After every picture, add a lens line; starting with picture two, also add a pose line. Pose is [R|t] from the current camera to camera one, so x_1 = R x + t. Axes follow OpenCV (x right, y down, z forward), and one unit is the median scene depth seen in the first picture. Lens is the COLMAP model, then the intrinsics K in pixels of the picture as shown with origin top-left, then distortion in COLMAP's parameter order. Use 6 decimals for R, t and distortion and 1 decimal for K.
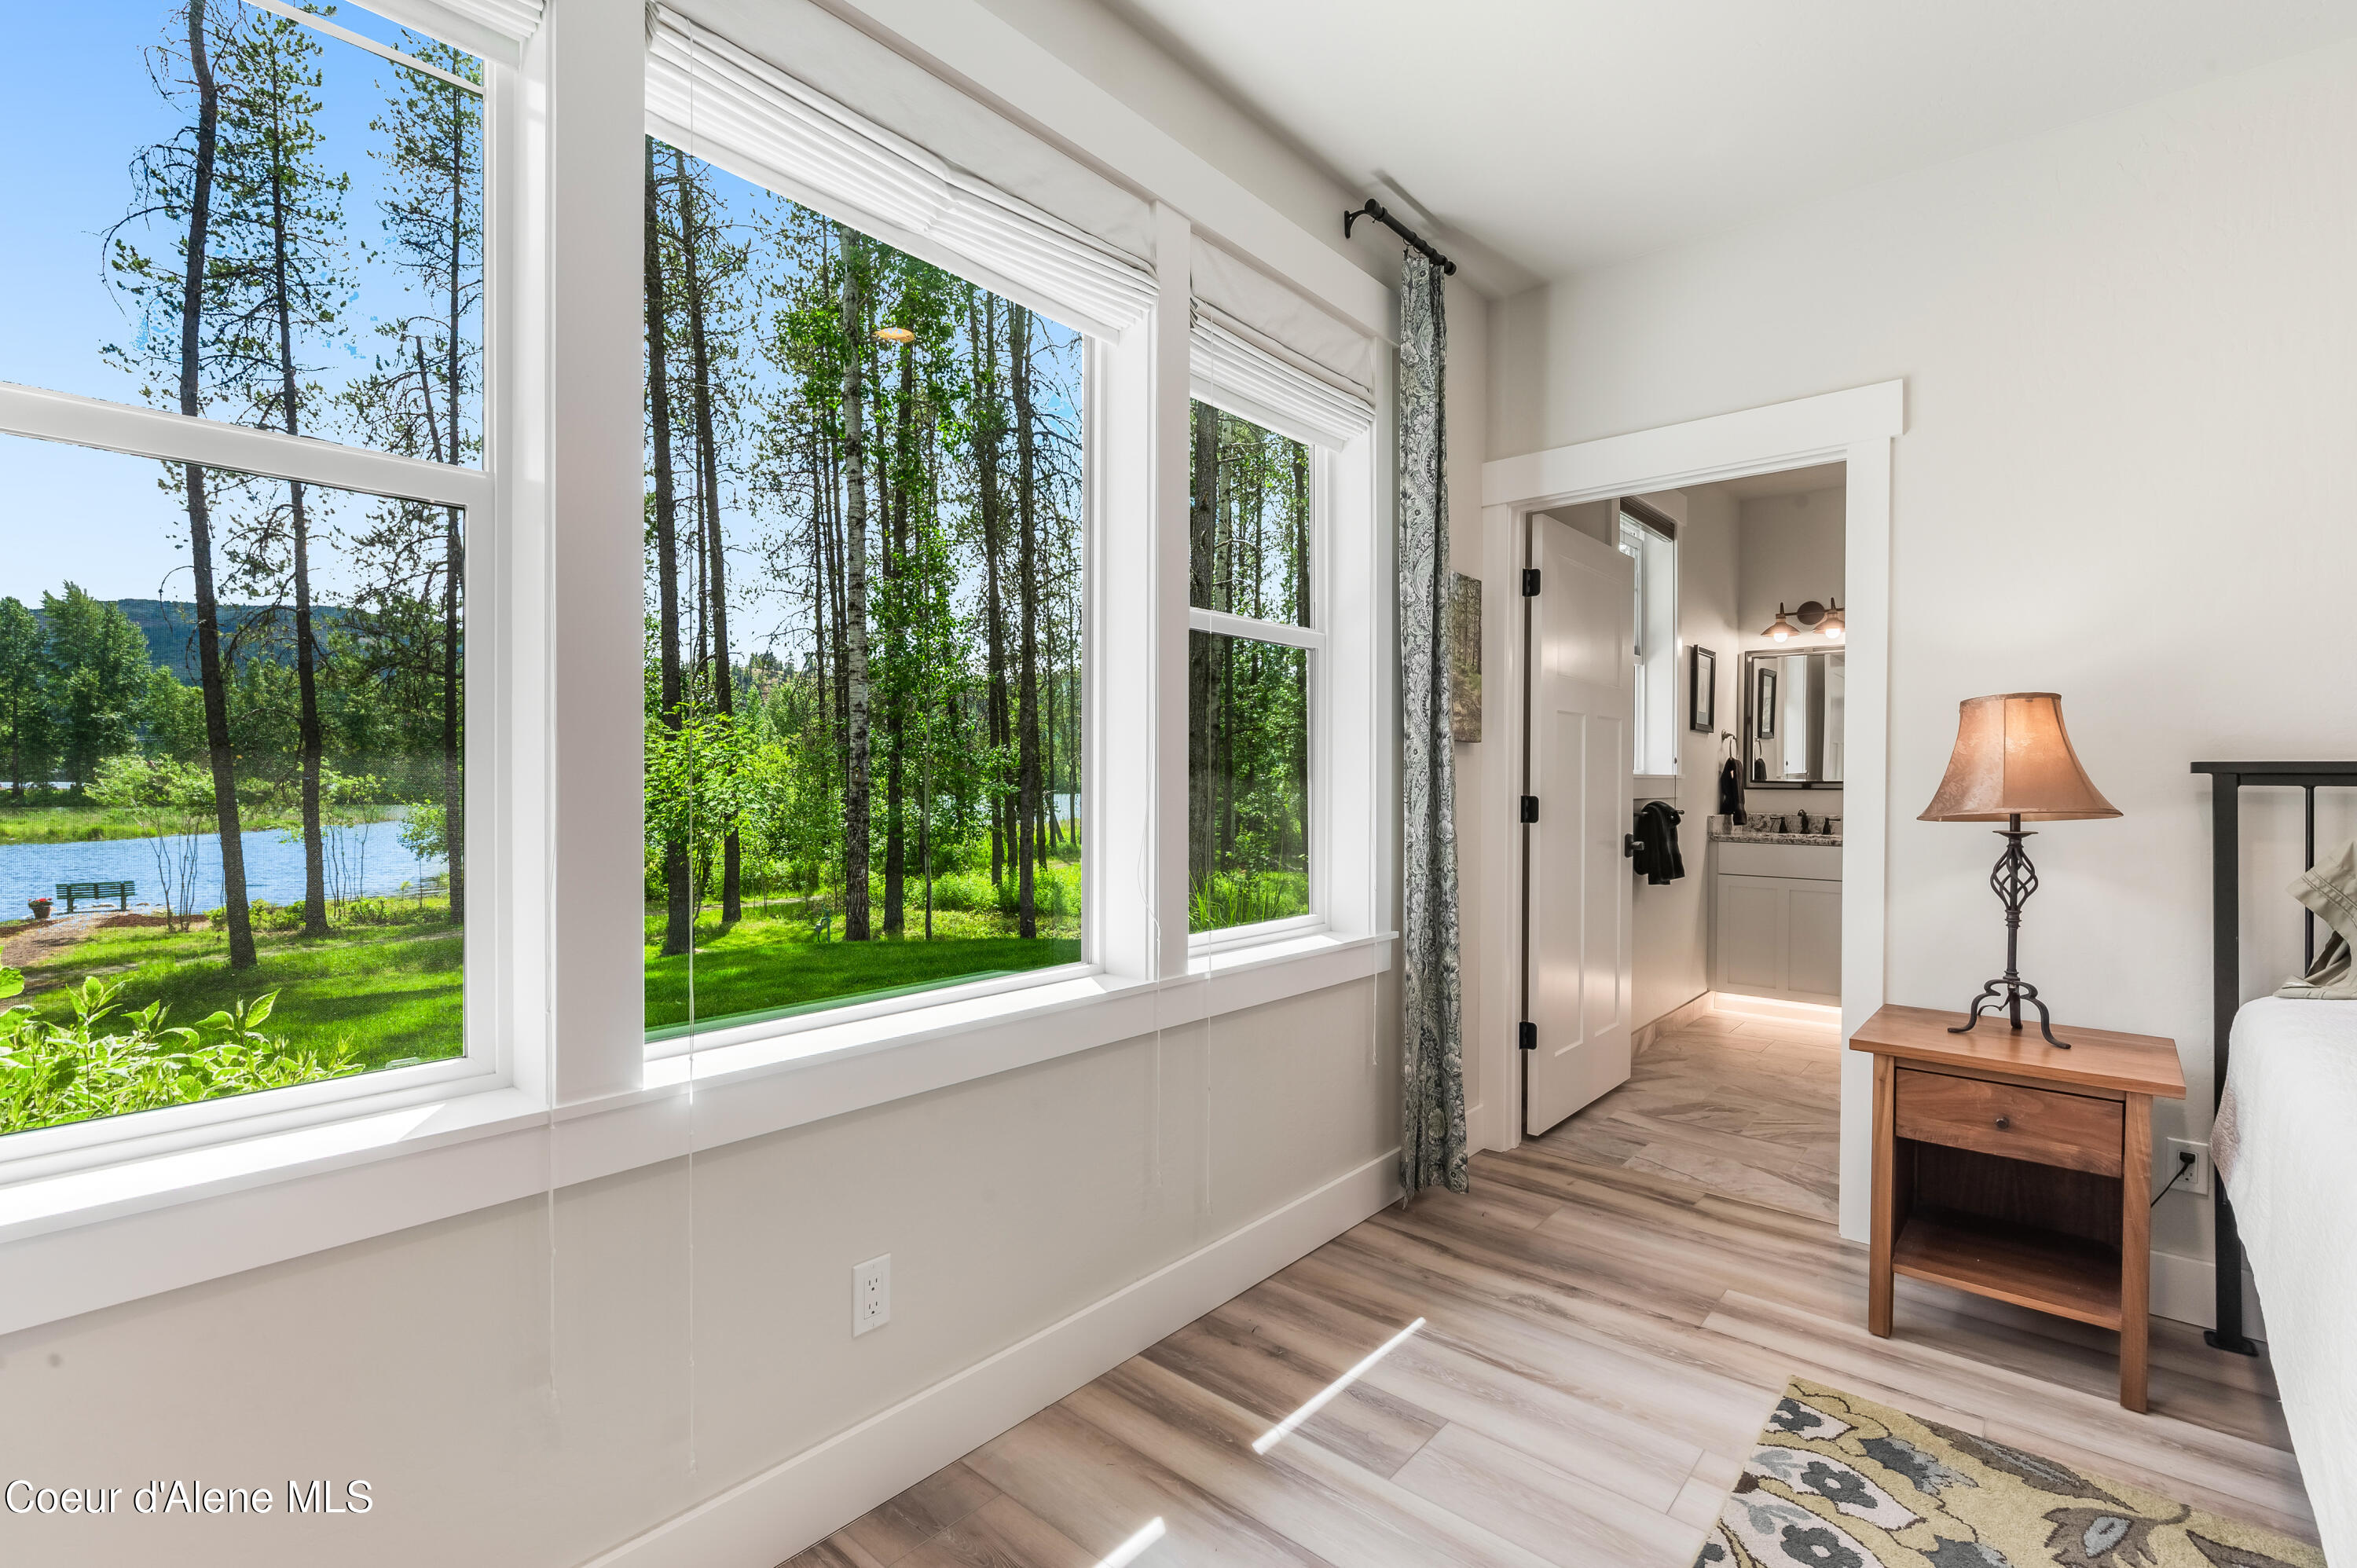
lens RADIAL K [[1064.3, 0, 1165.0], [0, 1064.3, 787.3], [0, 0, 1]] dist [-0.009340, 0.001503]
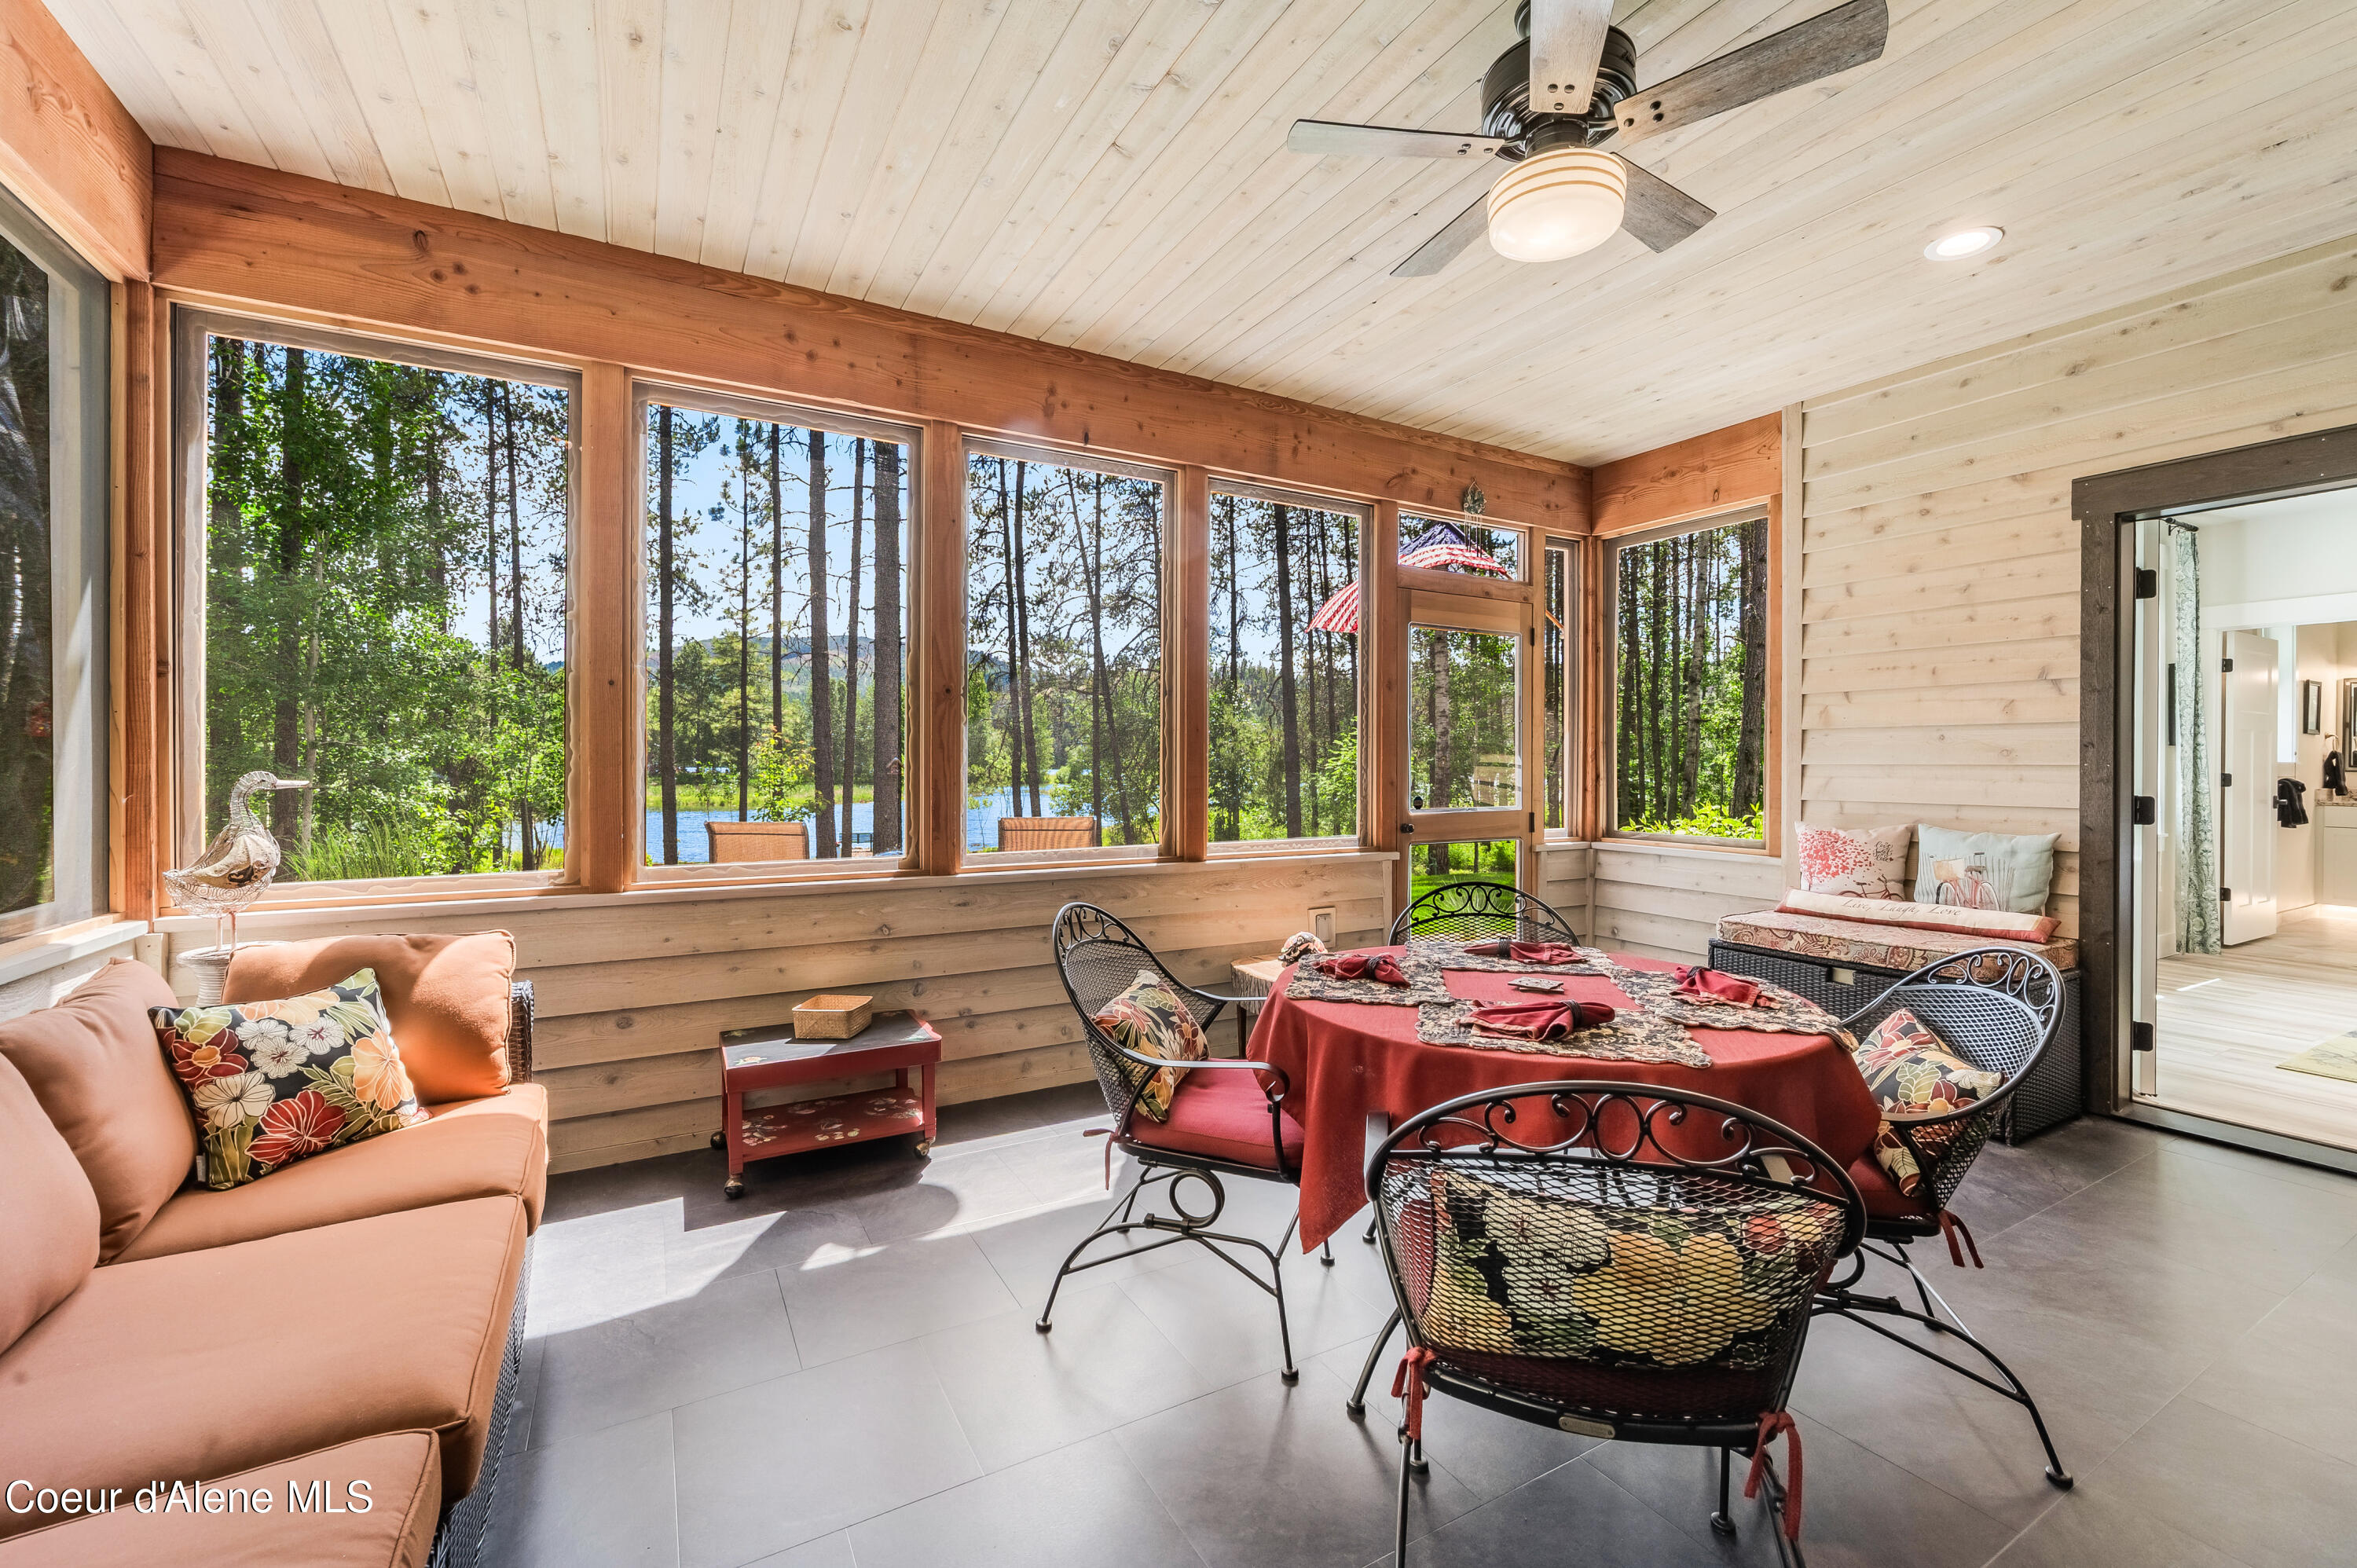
lens RADIAL K [[959.4, 0, 1181.2], [0, 959.4, 767.0], [0, 0, 1]] dist [-0.006465, 0.001039]
pose [[0.946088, 0.000537, -0.323911, -1.124462], [-0.002392, 0.999983, -0.005328, 0.013148], [0.323902, 0.005815, 0.946073, -1.578897]]
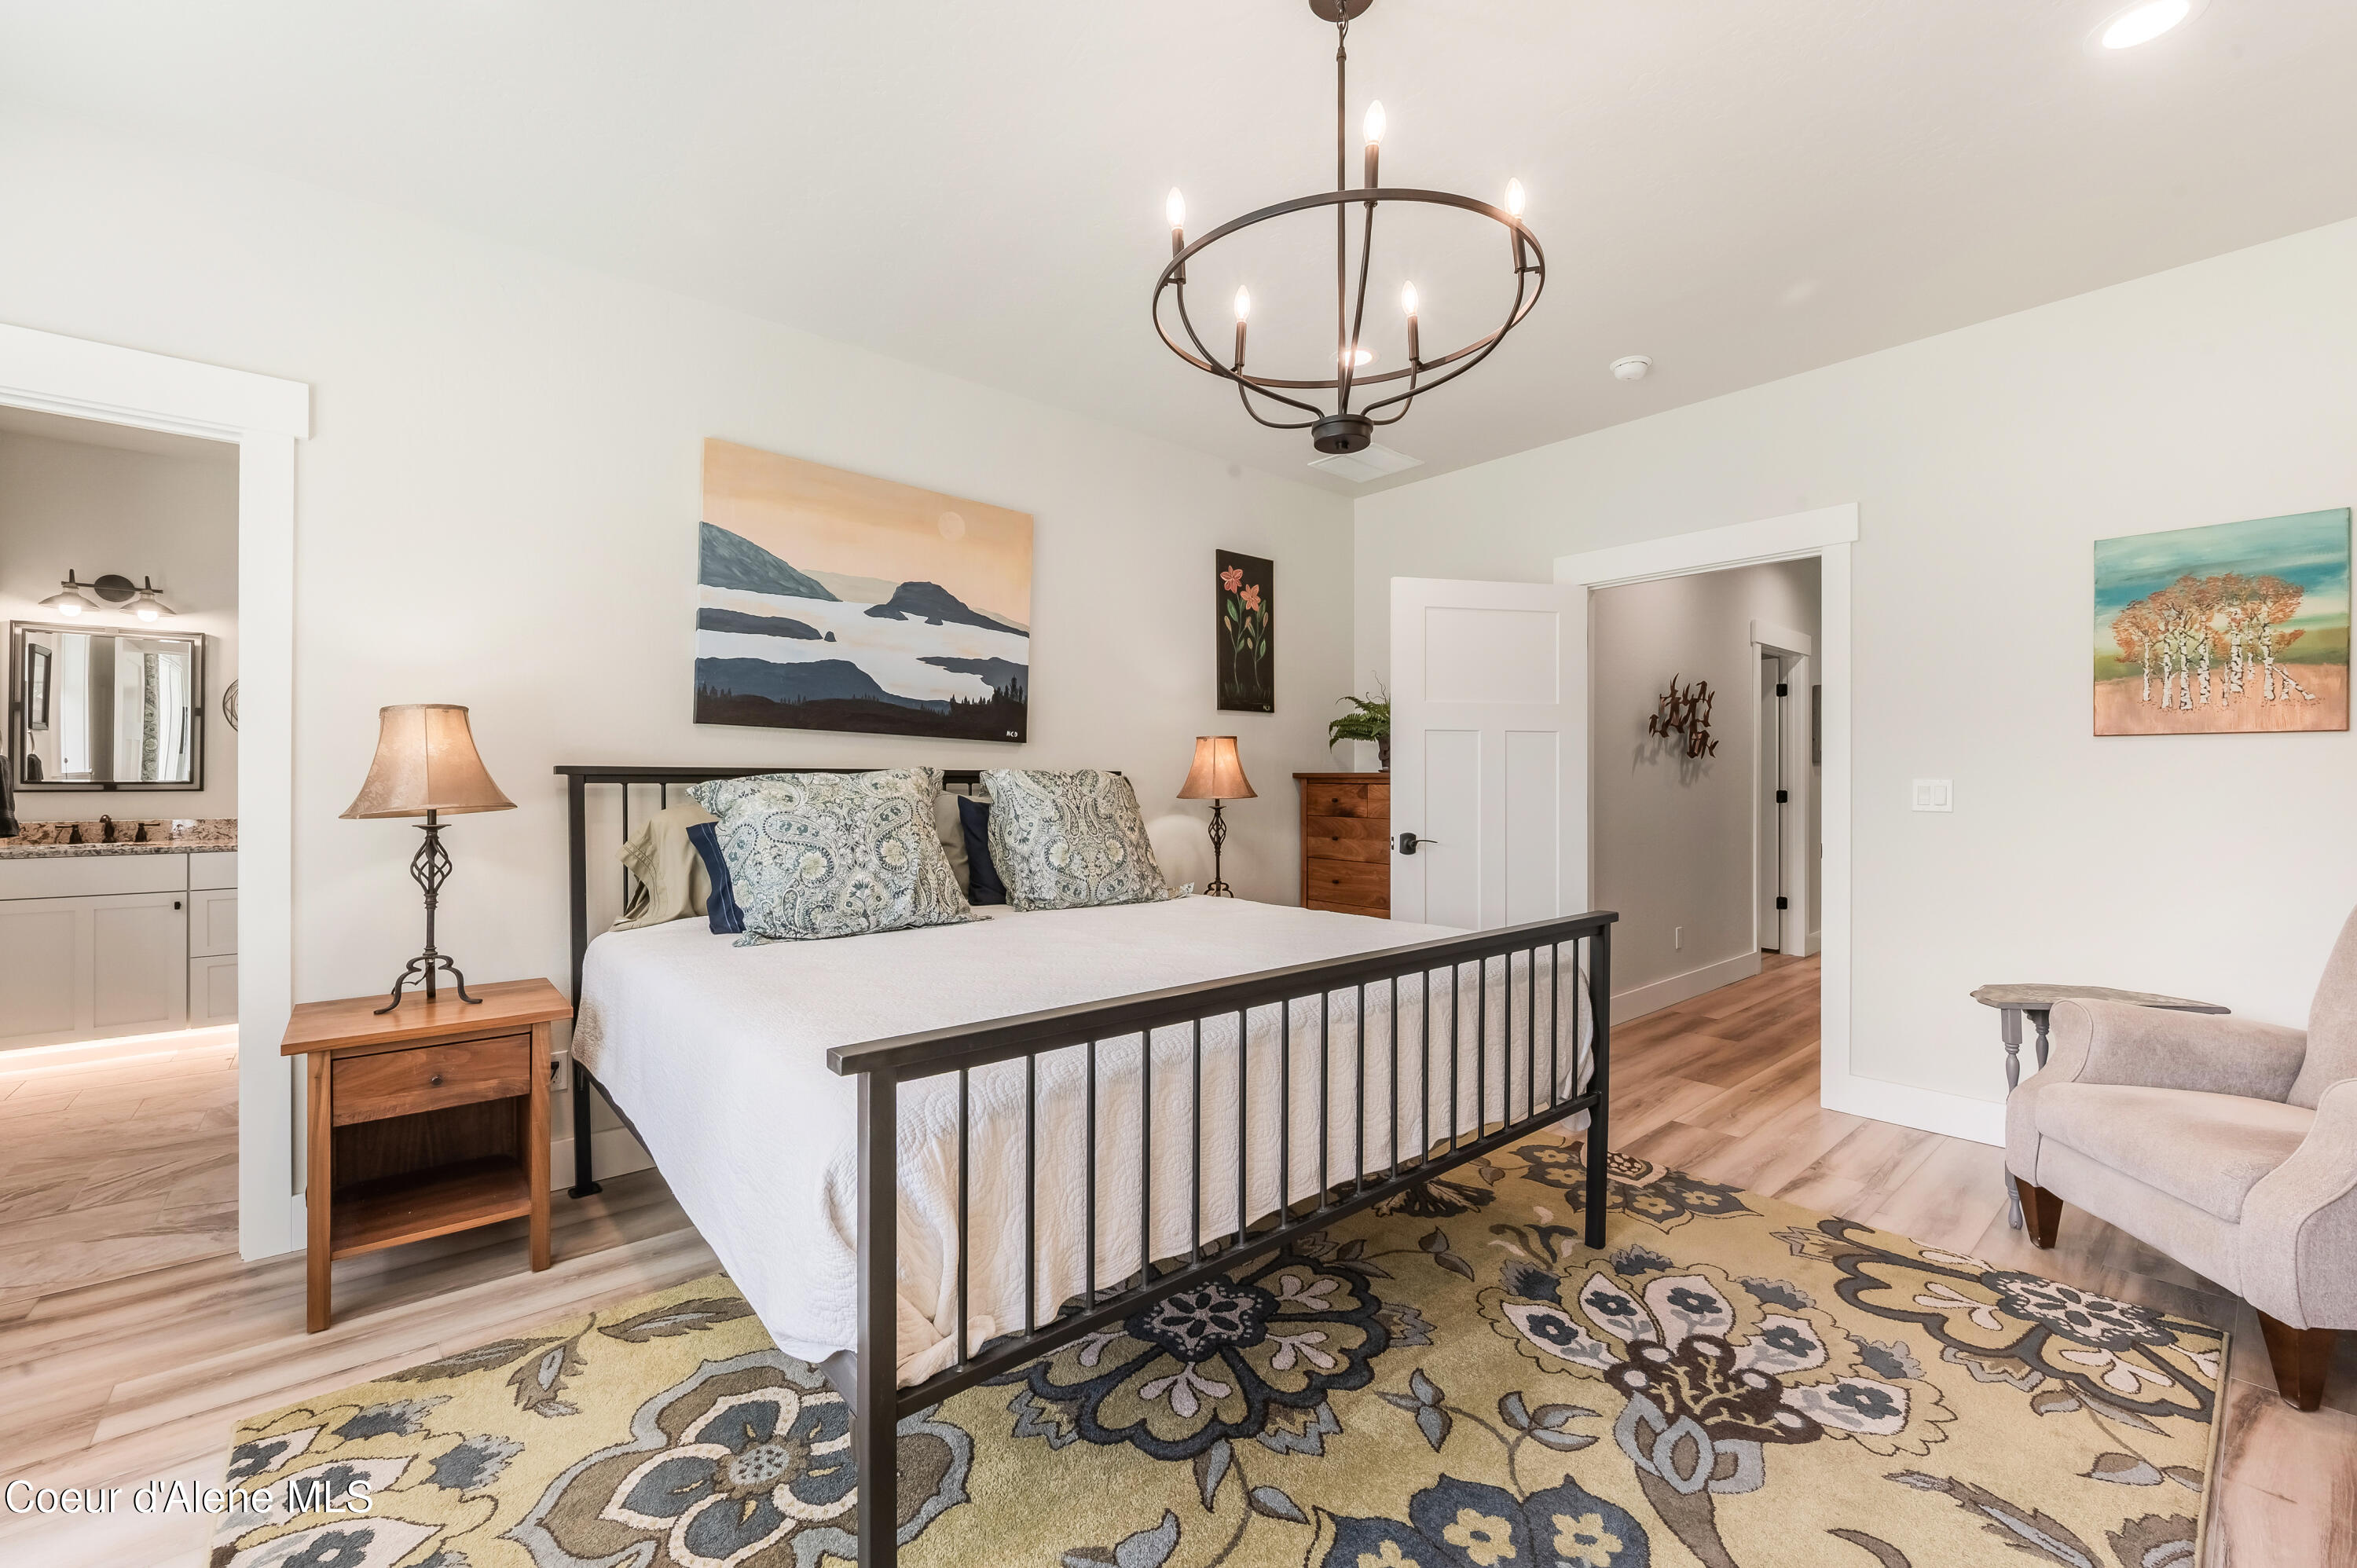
lens RADIAL K [[959.4, 0, 1199.1], [0, 959.4, 780.5], [0, 0, 1]] dist [-0.006465, 0.001039]
pose [[0.121380, -0.003523, 0.992600, -0.097938], [0.009421, 0.999953, 0.002397, -0.000540], [-0.992561, 0.009060, 0.121408, 0.041598]]
